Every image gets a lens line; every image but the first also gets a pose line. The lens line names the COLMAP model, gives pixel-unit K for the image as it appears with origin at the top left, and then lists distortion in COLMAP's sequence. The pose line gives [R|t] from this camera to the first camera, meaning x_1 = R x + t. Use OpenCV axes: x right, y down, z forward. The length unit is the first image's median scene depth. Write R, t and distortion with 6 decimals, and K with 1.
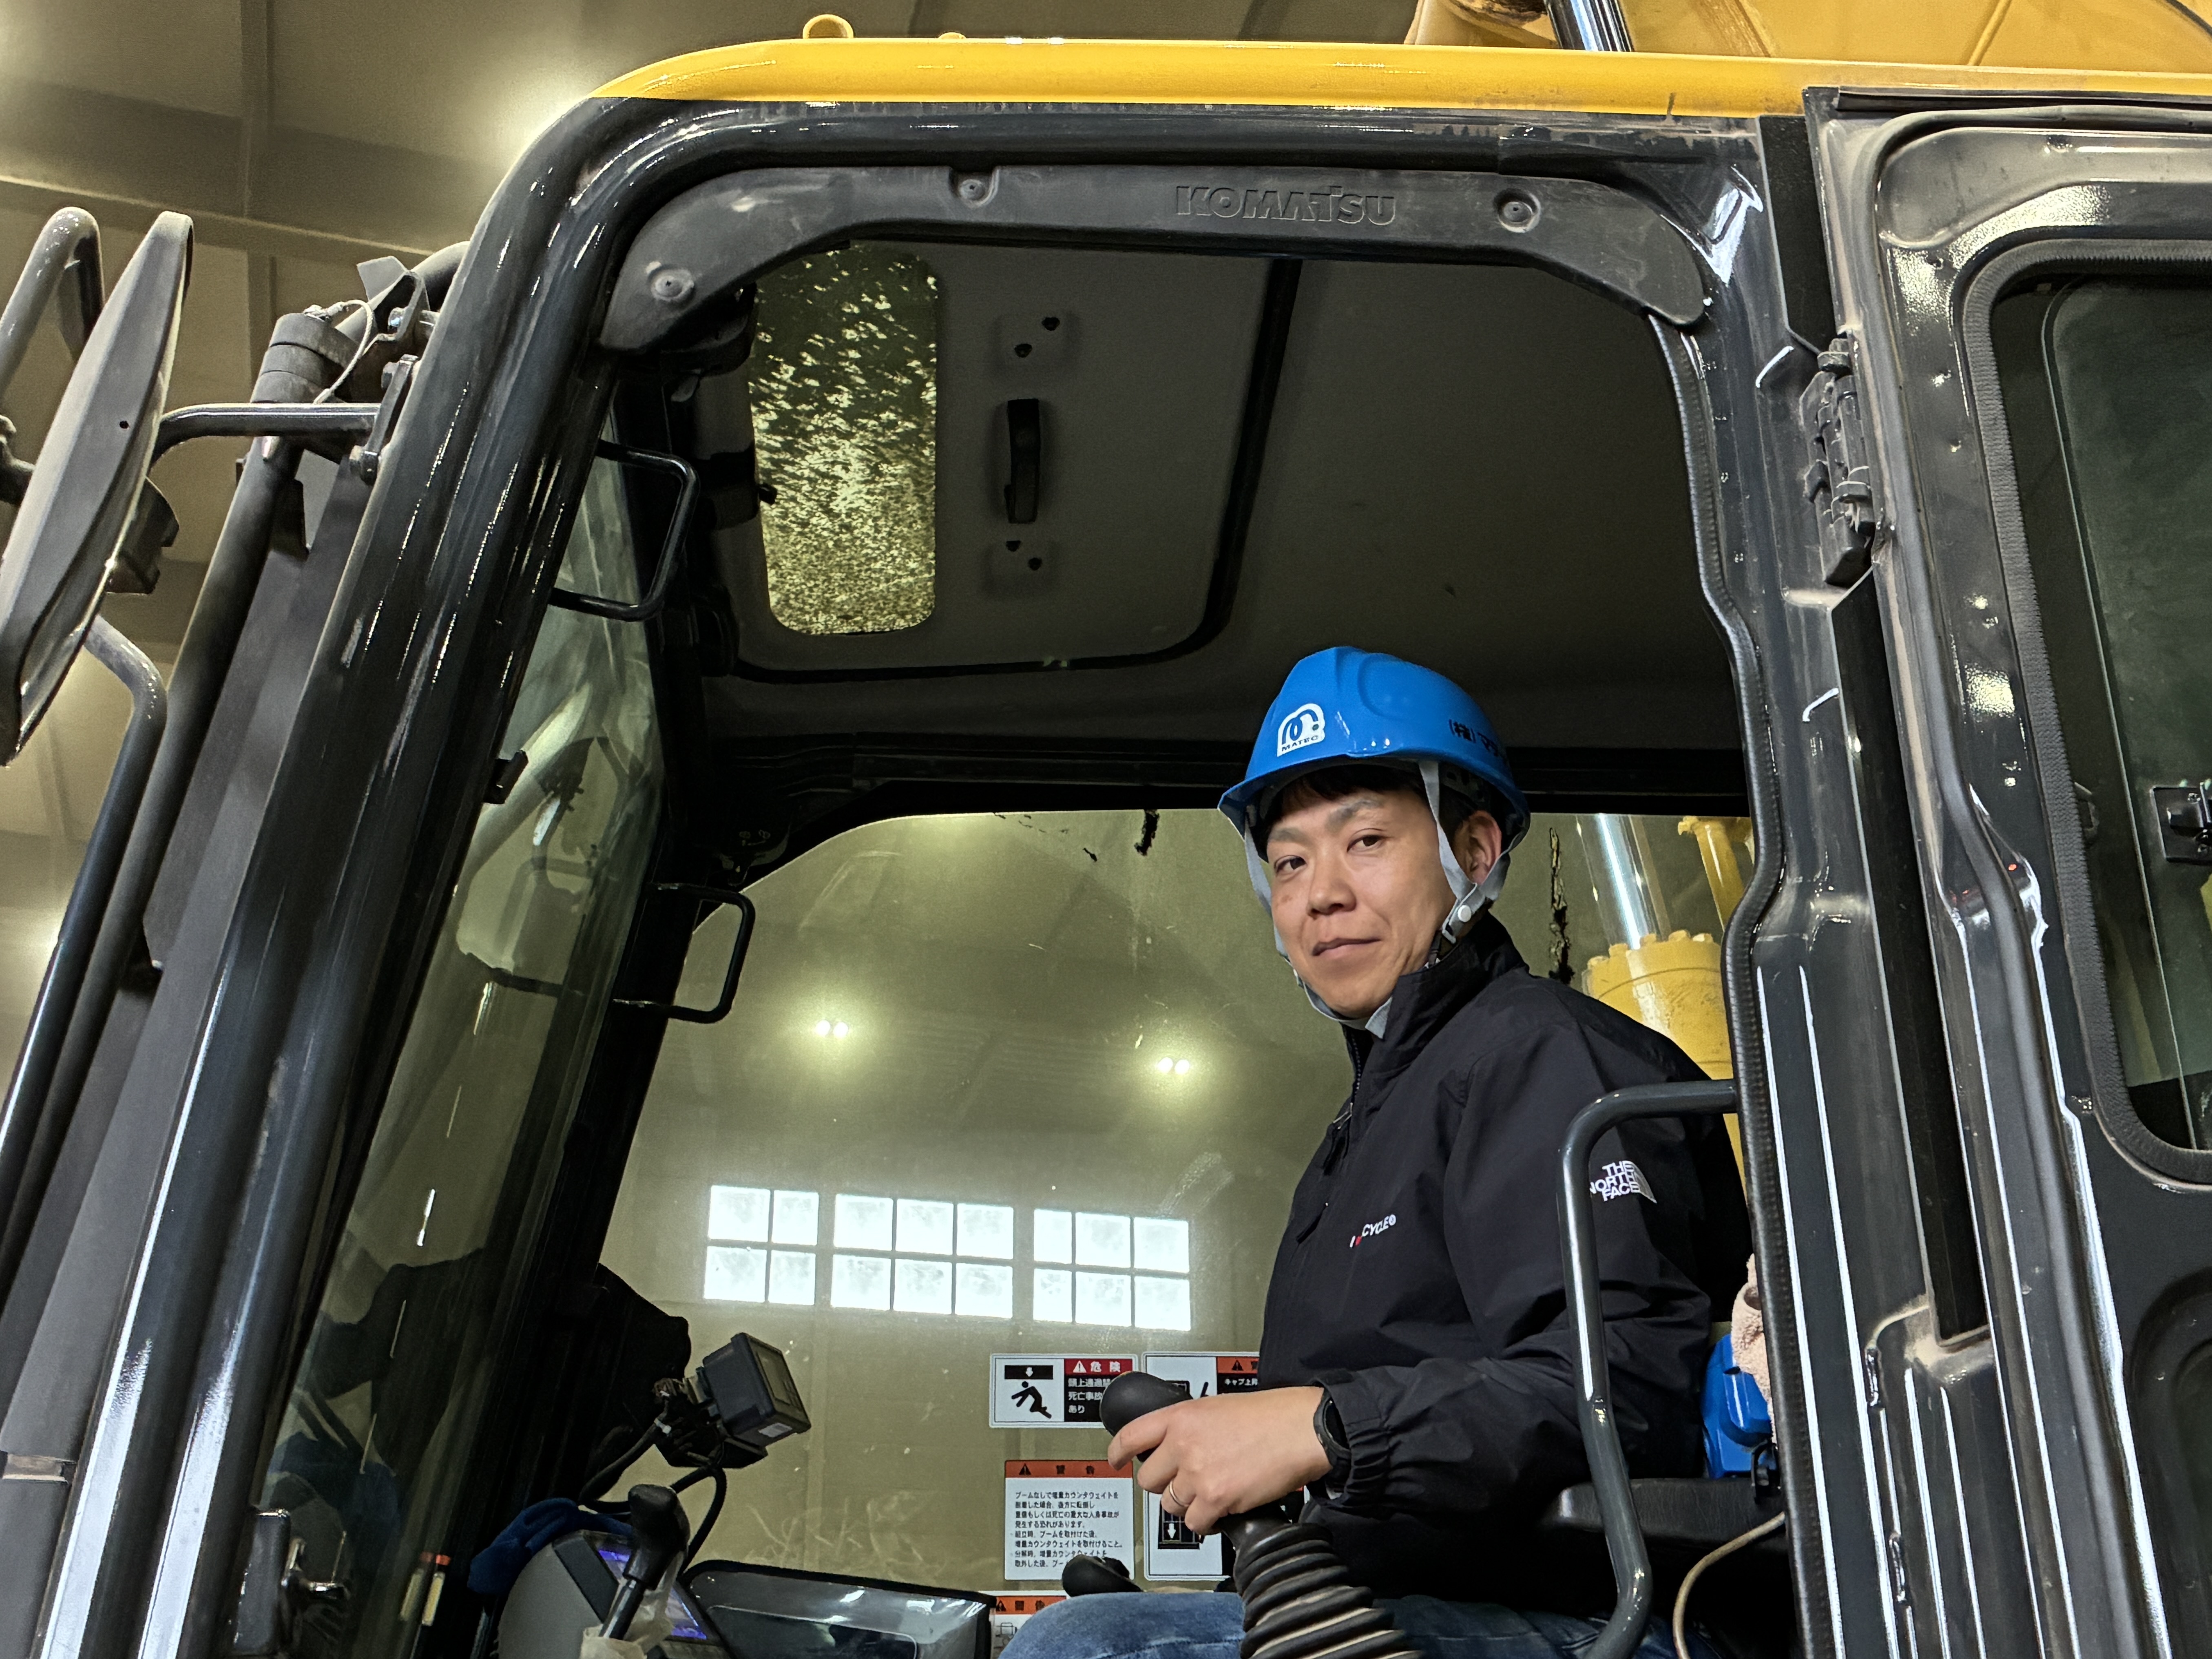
lens RADIAL K [[2687.1, 0, 1152.6], [0, 2687.1, 833.1], [0, 0, 1]] dist [0.012140, -0.081134]
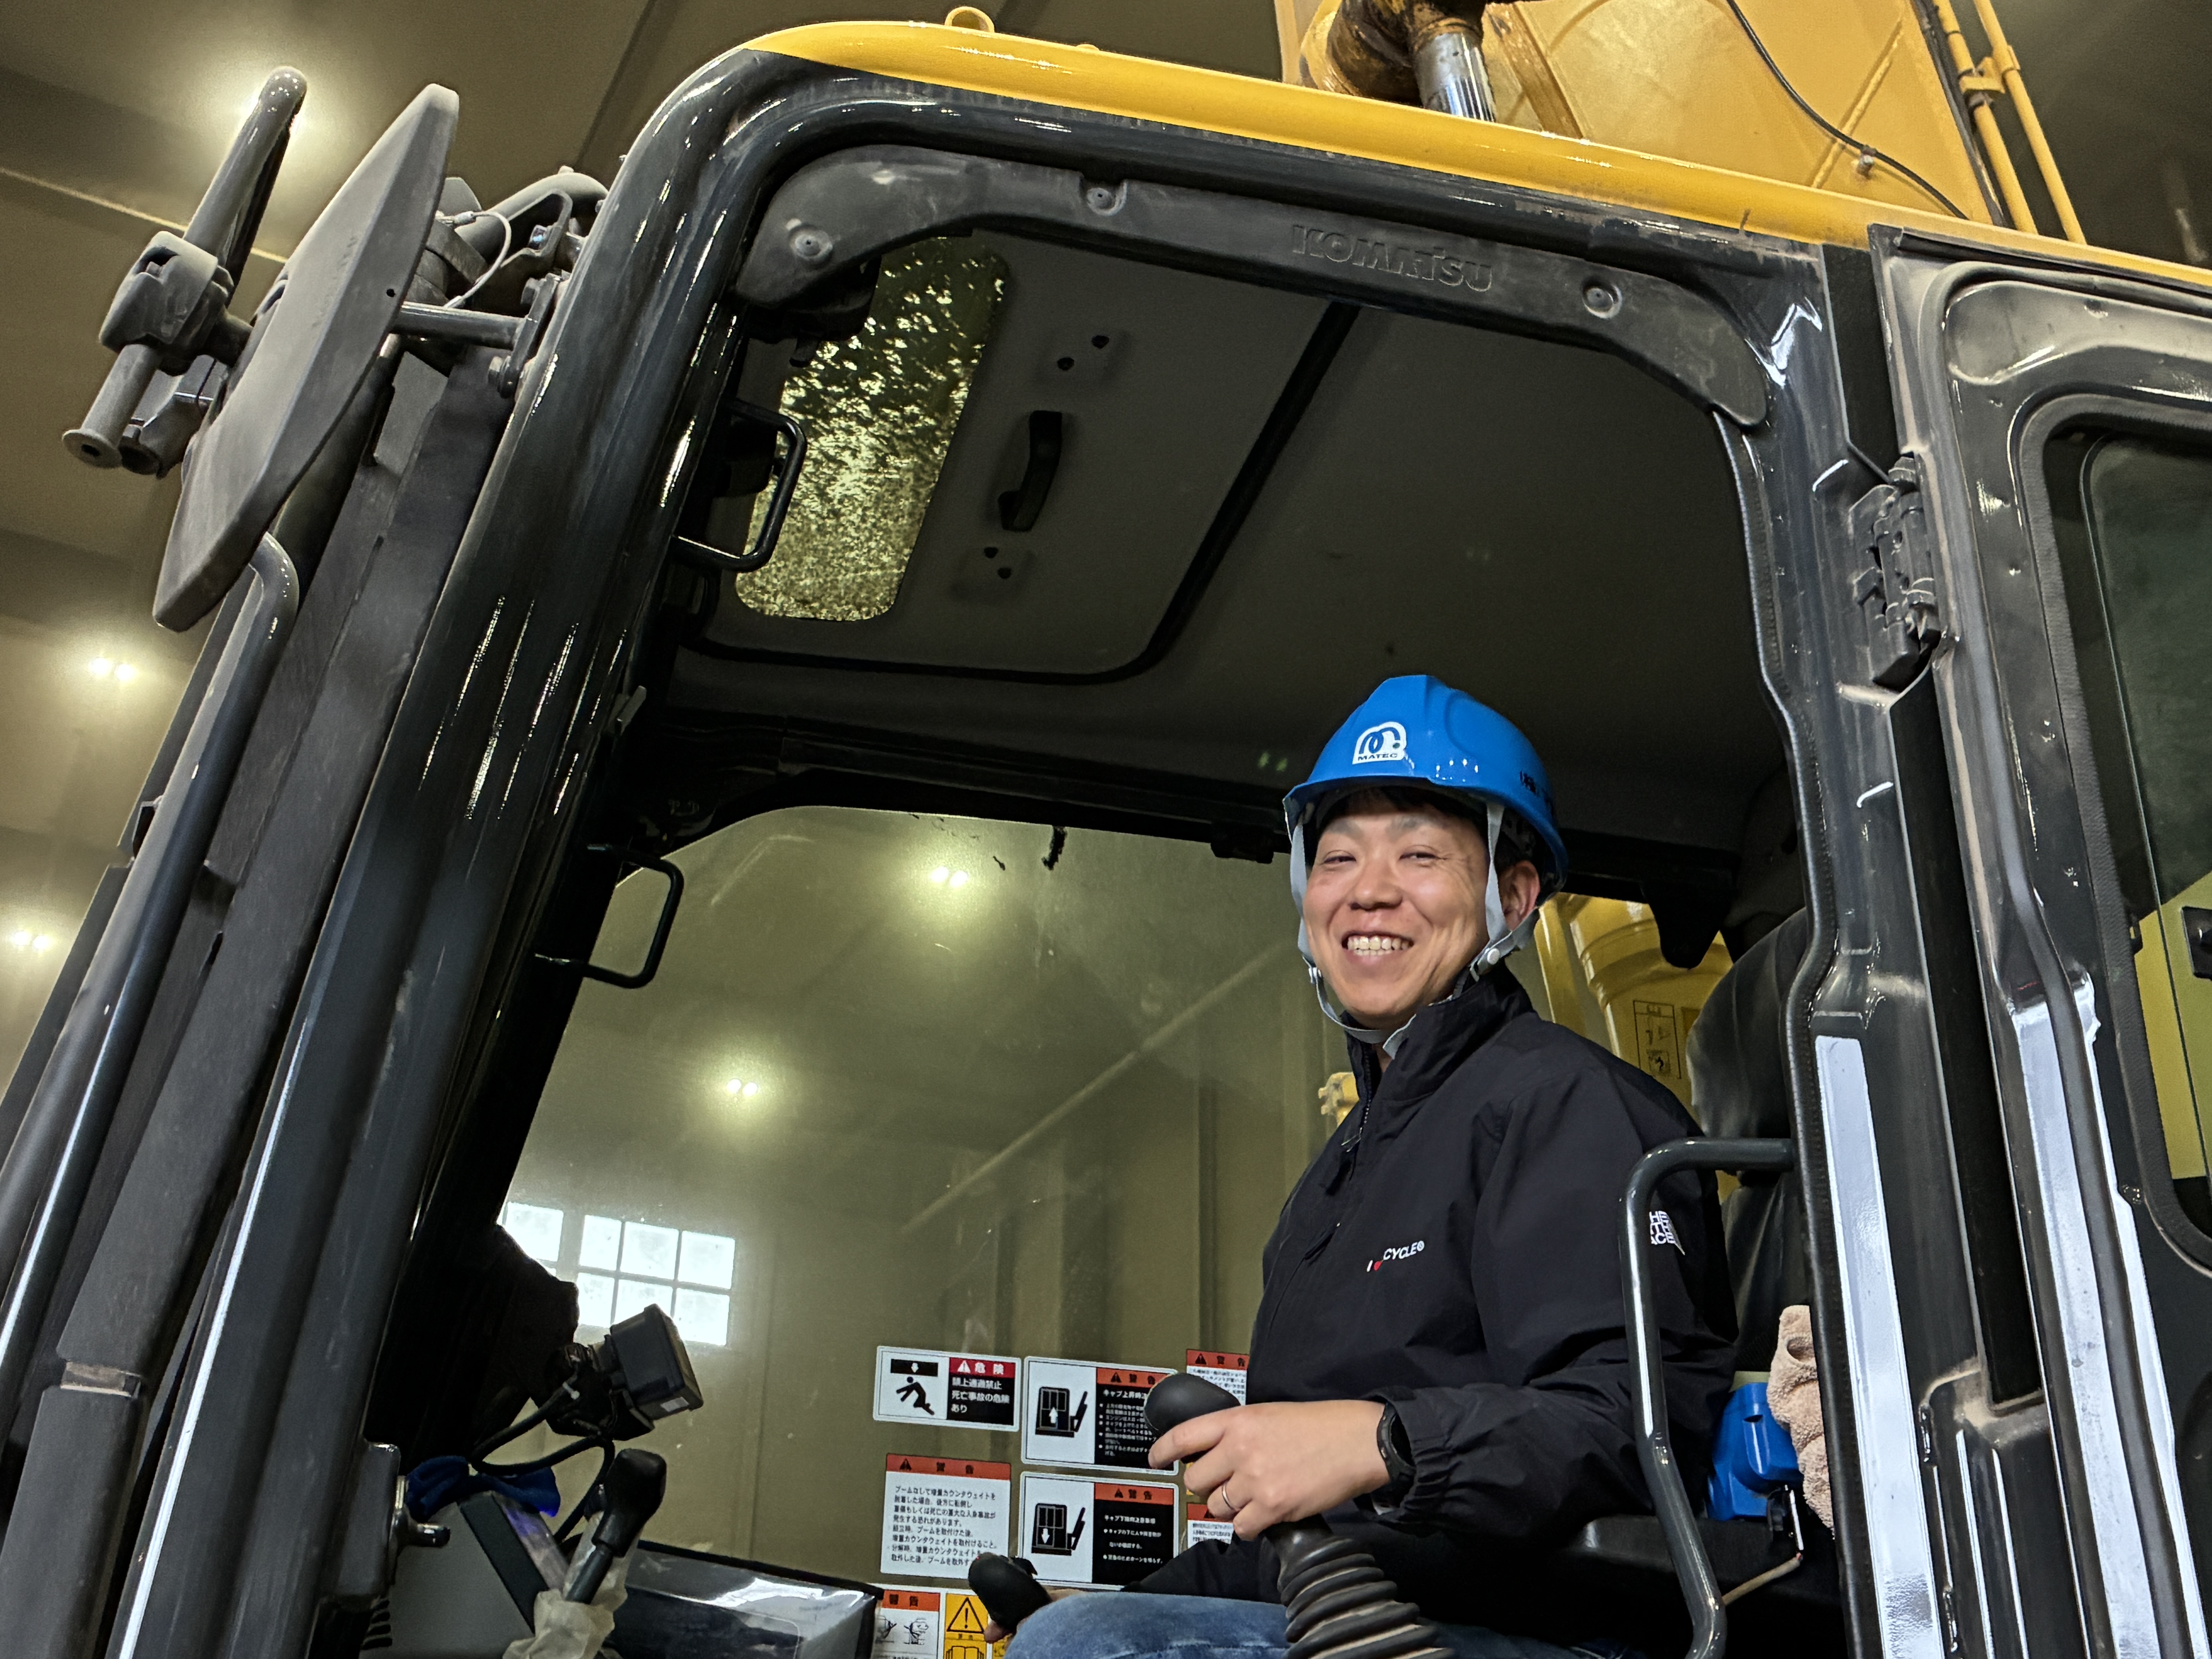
lens RADIAL K [[2558.8, 0, 1105.8], [0, 2558.8, 787.2], [0, 0, 1]] dist [-0.003309, -0.019055]
pose [[0.981205, 0.117160, 0.153330, -0.188458], [-0.111198, 0.992690, -0.046931, 0.028031], [-0.157708, 0.028999, 0.987060, 0.048025]]
